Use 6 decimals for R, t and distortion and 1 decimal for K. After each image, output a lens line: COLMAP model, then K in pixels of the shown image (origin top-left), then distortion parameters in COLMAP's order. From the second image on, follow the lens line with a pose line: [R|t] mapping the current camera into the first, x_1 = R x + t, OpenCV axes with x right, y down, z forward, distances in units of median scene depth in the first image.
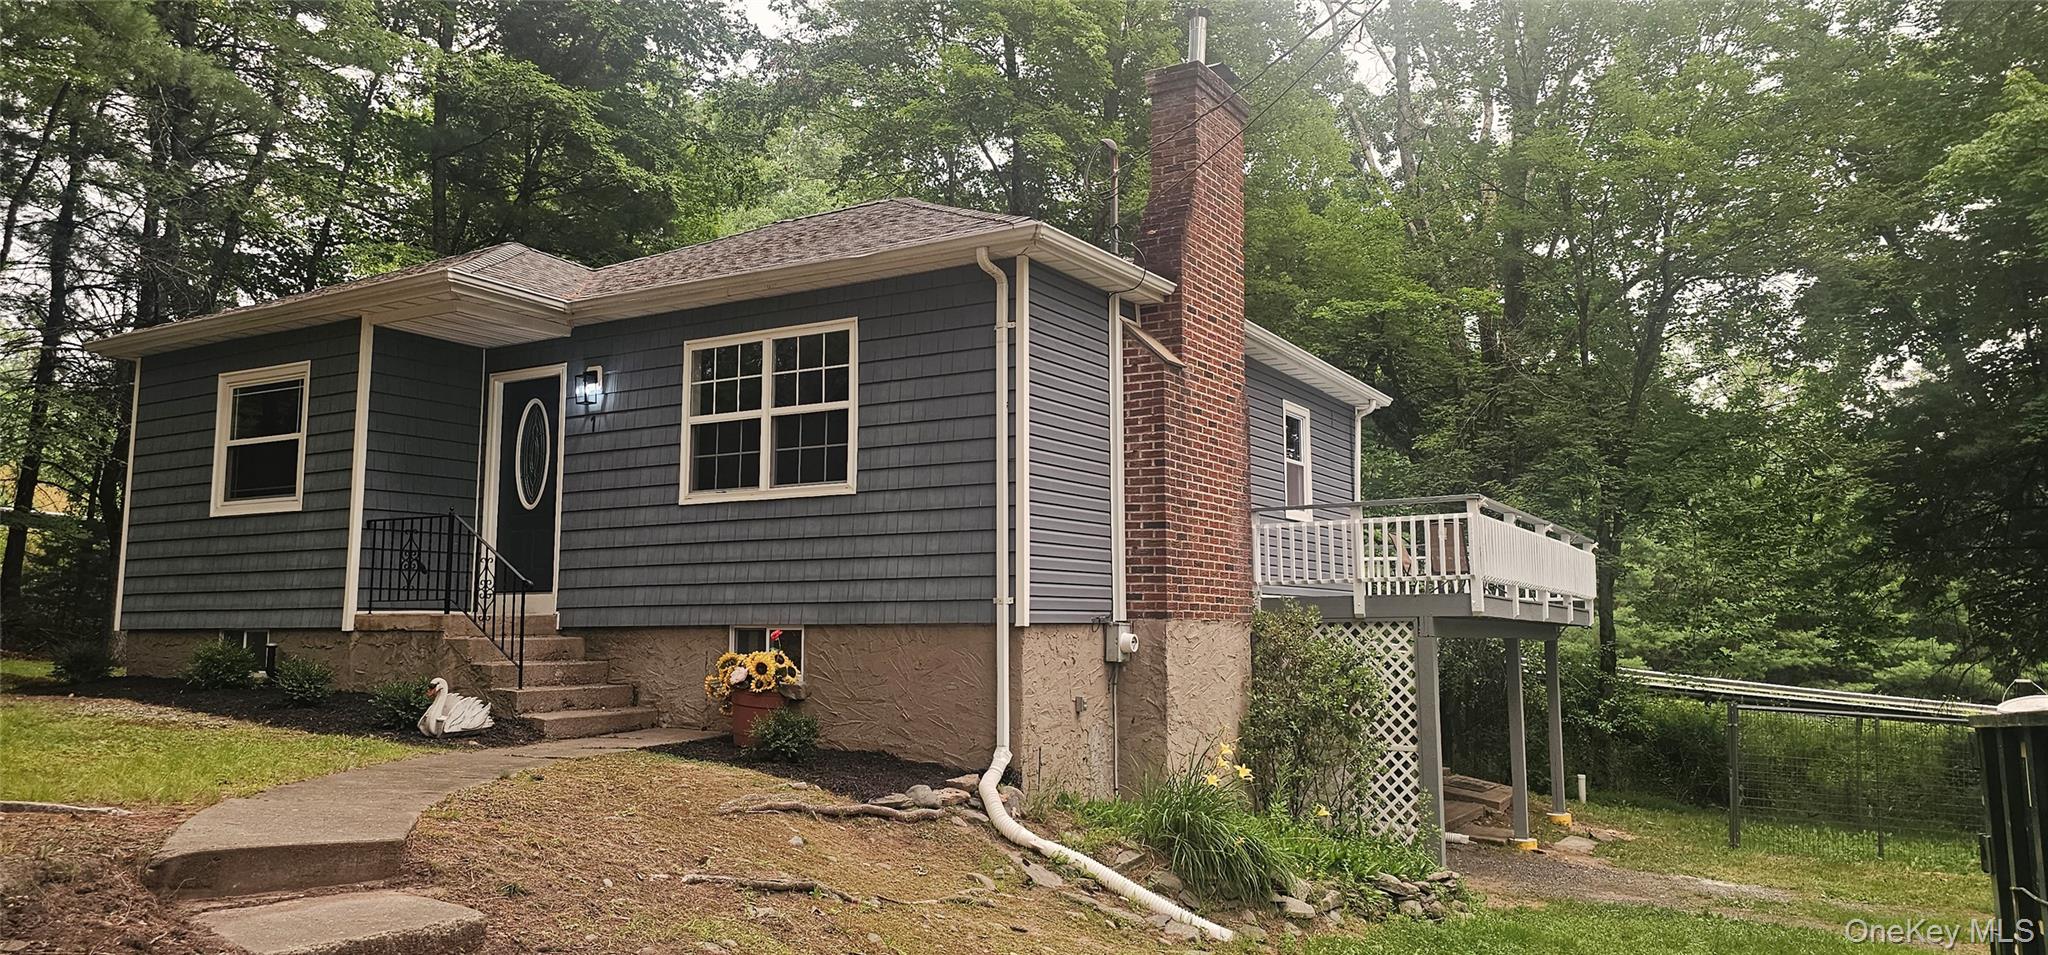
lens RADIAL K [[1370.6, 0, 1019.8], [0, 1370.6, 465.5], [0, 0, 1]] dist [0.125045, -0.199926]
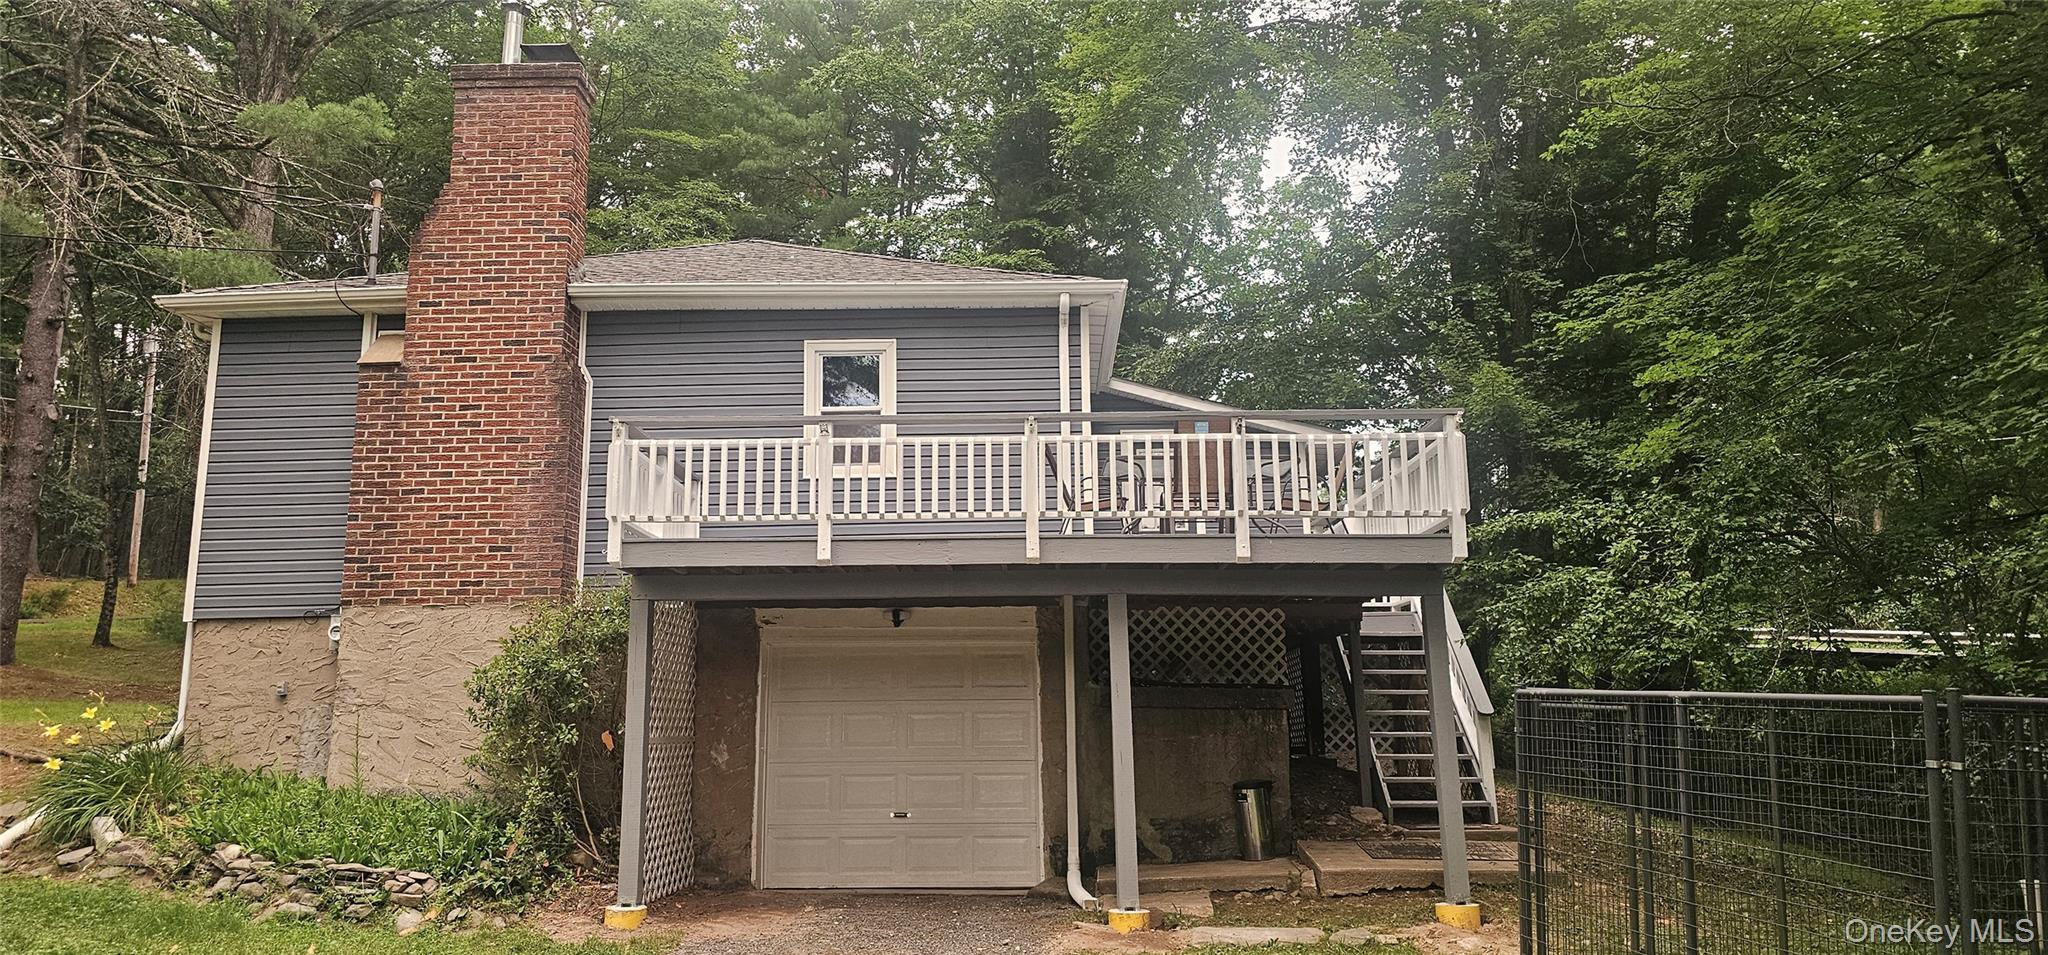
lens RADIAL K [[1356.4, 0, 1024.0], [0, 1356.4, 477.5], [0, 0, 1]] dist [0.101419, -0.125186]
pose [[0.494667, -0.170924, -0.852109, 1.214492], [0.117881, 0.984604, -0.129068, 0.201356], [0.861051, -0.036602, 0.507200, 0.871424]]
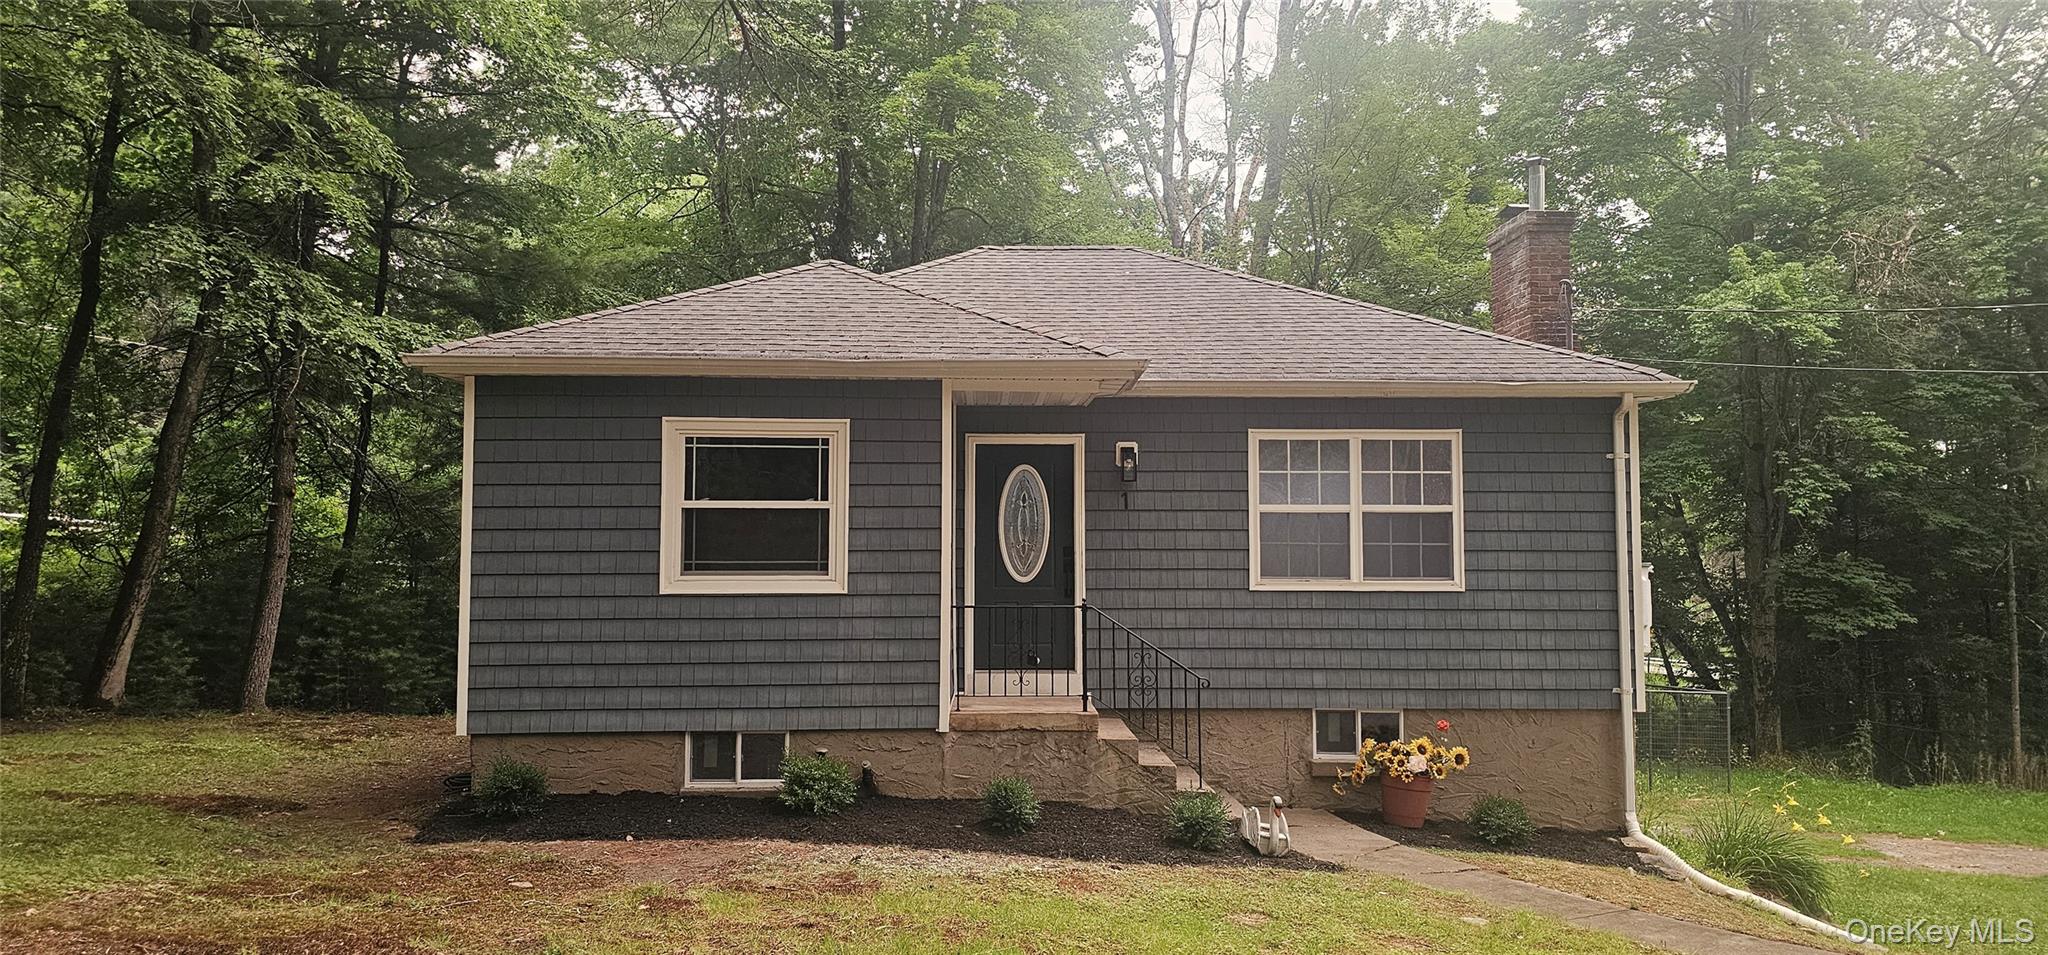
lens RADIAL K [[1363.8, 0, 1021.4], [0, 1363.8, 464.5], [0, 0, 1]] dist [0.102741, -0.125832]
pose [[0.841038, 0.032005, 0.540029, -0.953557], [-0.065126, 0.996978, 0.042342, -0.097883], [-0.537042, -0.070781, 0.840581, 0.246131]]
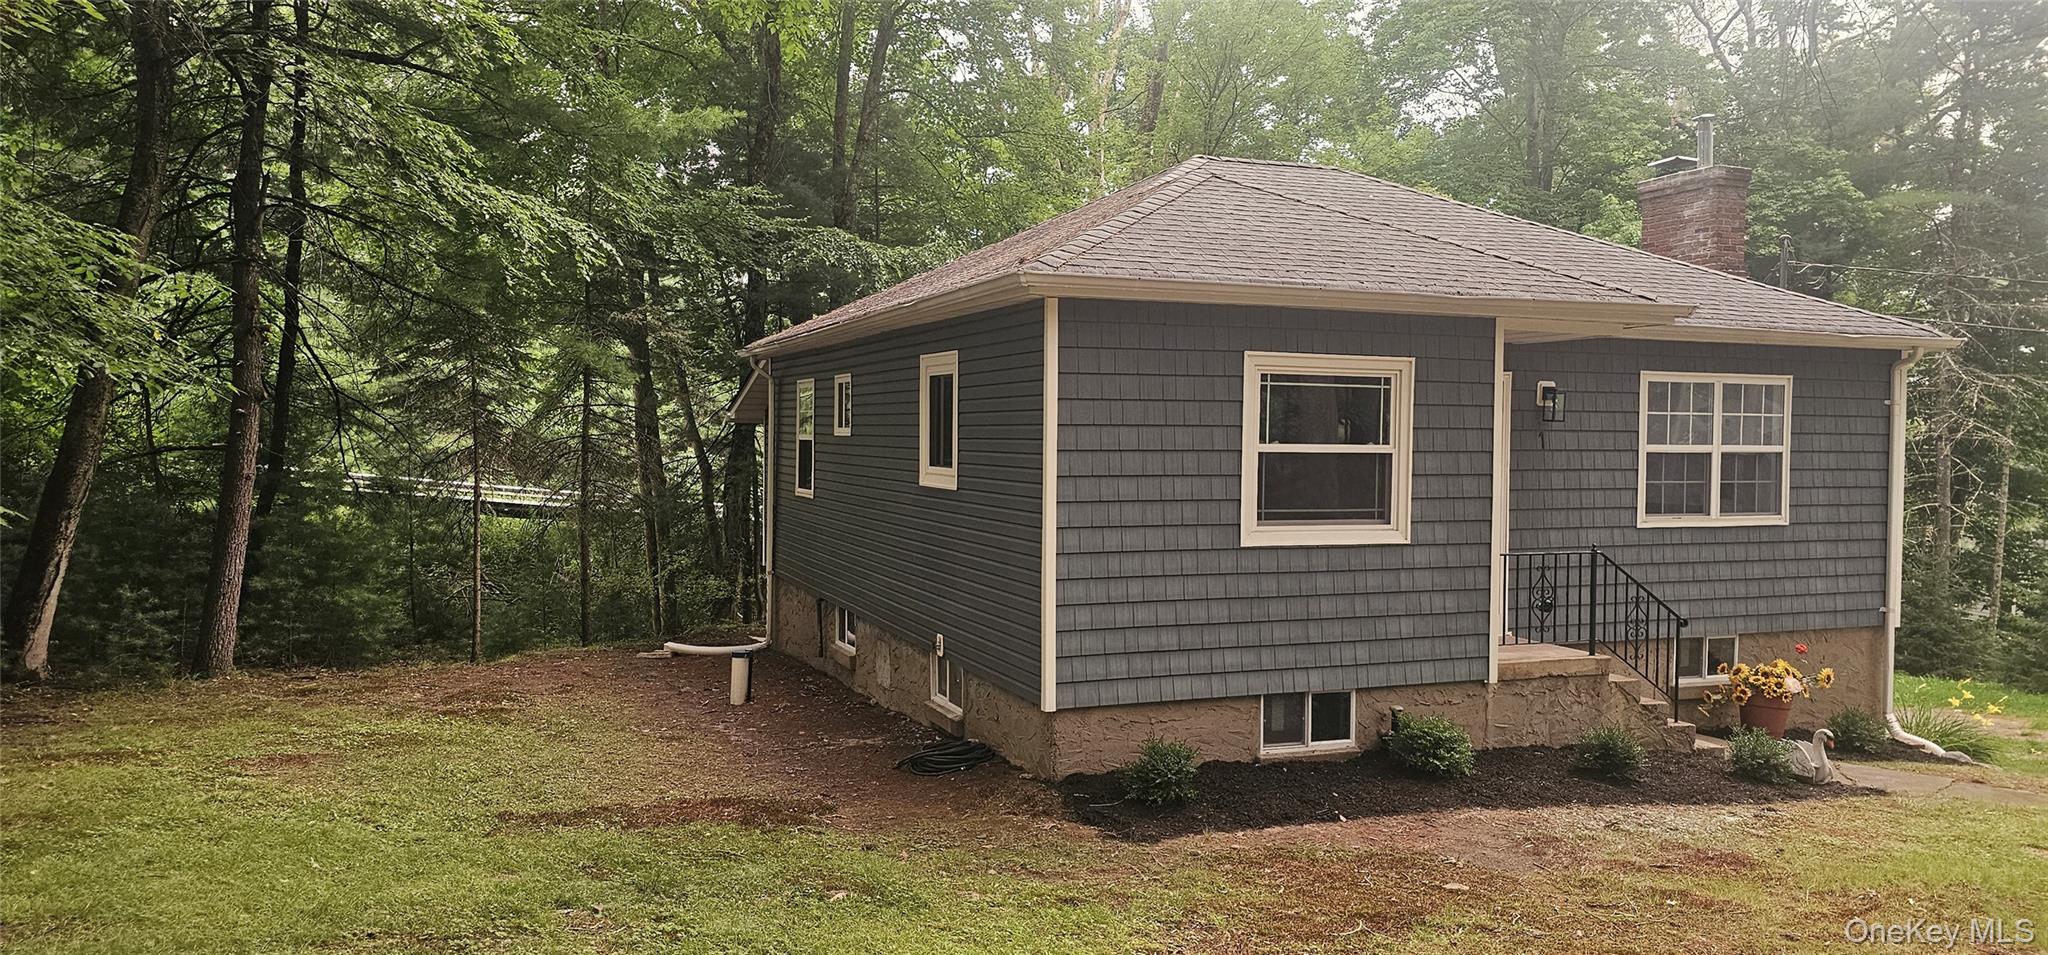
lens RADIAL K [[1363.8, 0, 1021.4], [0, 1363.8, 464.5], [0, 0, 1]] dist [0.102741, -0.125832]
pose [[0.601295, -0.012359, 0.798932, -1.398656], [-0.106601, 0.989701, 0.095541, -0.071656], [-0.791884, -0.142616, 0.593784, 0.759198]]
